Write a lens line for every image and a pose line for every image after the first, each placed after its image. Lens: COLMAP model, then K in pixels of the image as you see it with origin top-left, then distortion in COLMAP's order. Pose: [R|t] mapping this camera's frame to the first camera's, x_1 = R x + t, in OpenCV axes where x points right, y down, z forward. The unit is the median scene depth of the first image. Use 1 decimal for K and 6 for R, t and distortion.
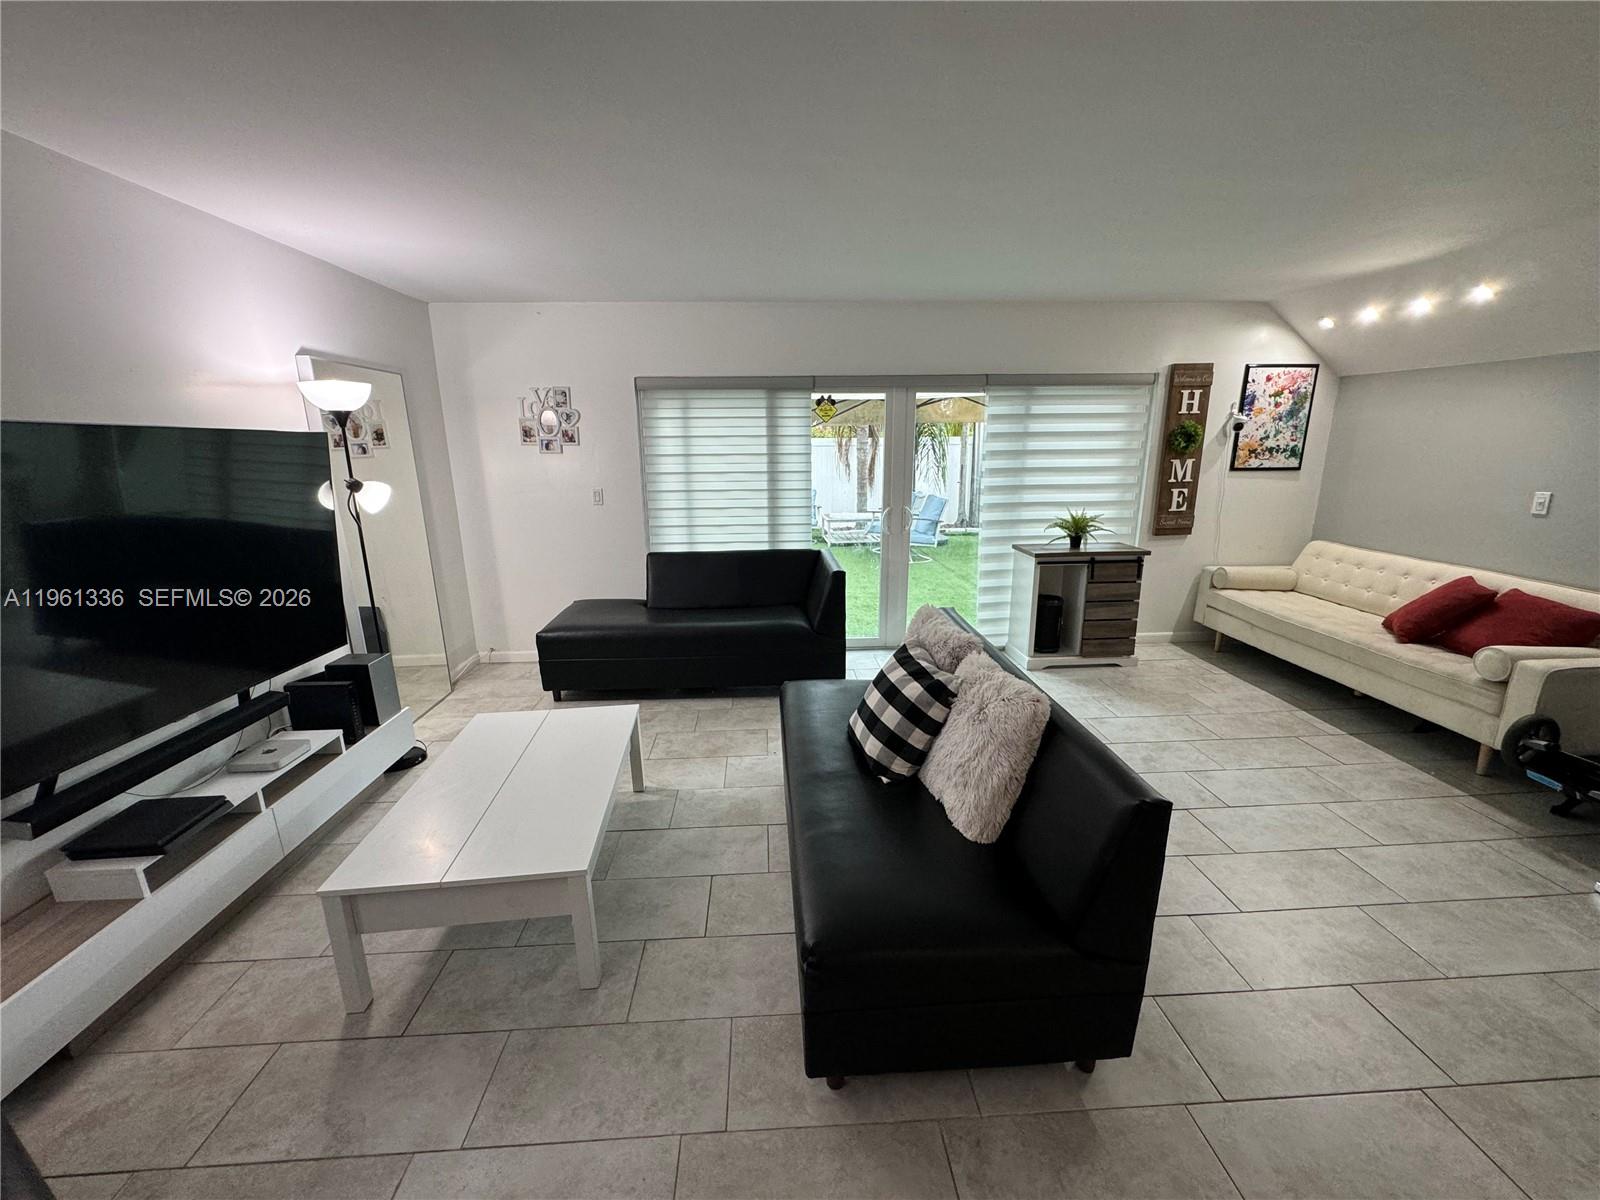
lens RADIAL K [[652.6, 0, 795.2], [0, 652.6, 602.3], [0, 0, 1]] dist [-0.001815, -0.000238]
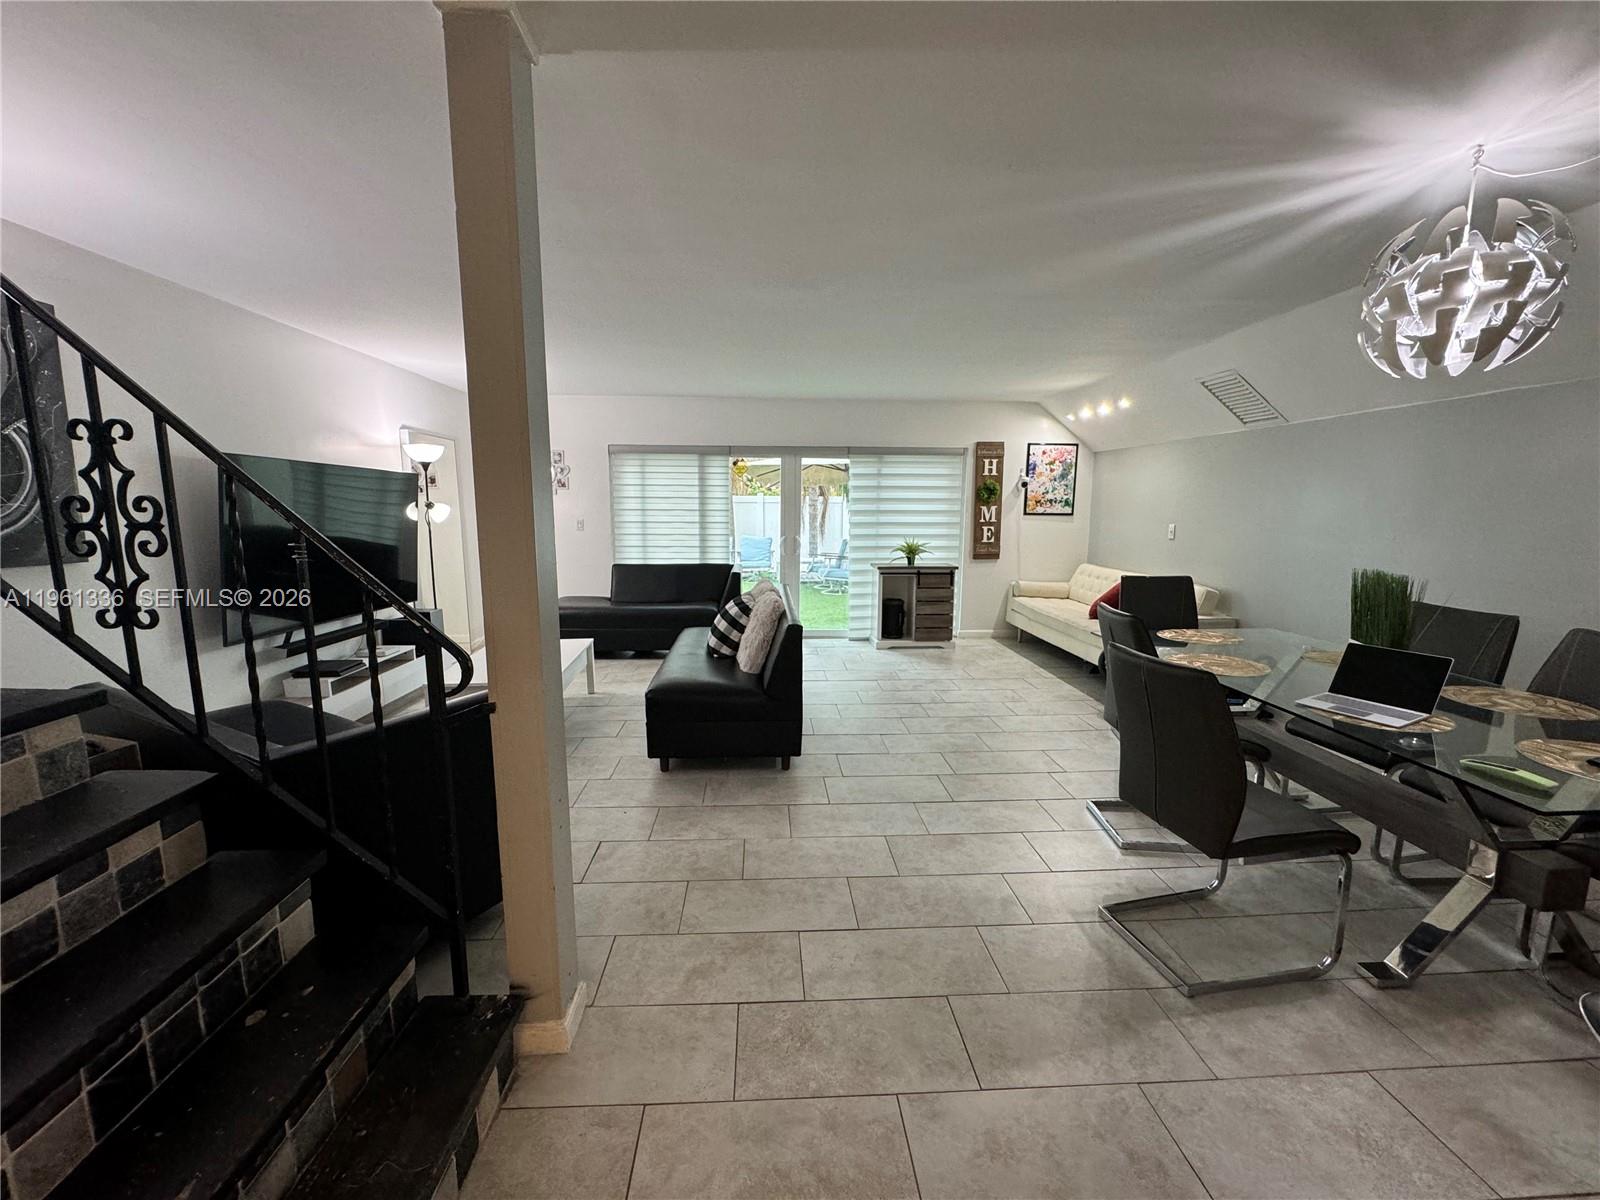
lens RADIAL K [[652.6, 0, 795.2], [0, 652.6, 602.3], [0, 0, 1]] dist [-0.001815, -0.000238]
pose [[0.999866, 0.015612, 0.004930, 0.167704], [-0.015067, 0.995269, -0.095985, 0.139421], [-0.006405, 0.095898, 0.995371, -0.419561]]
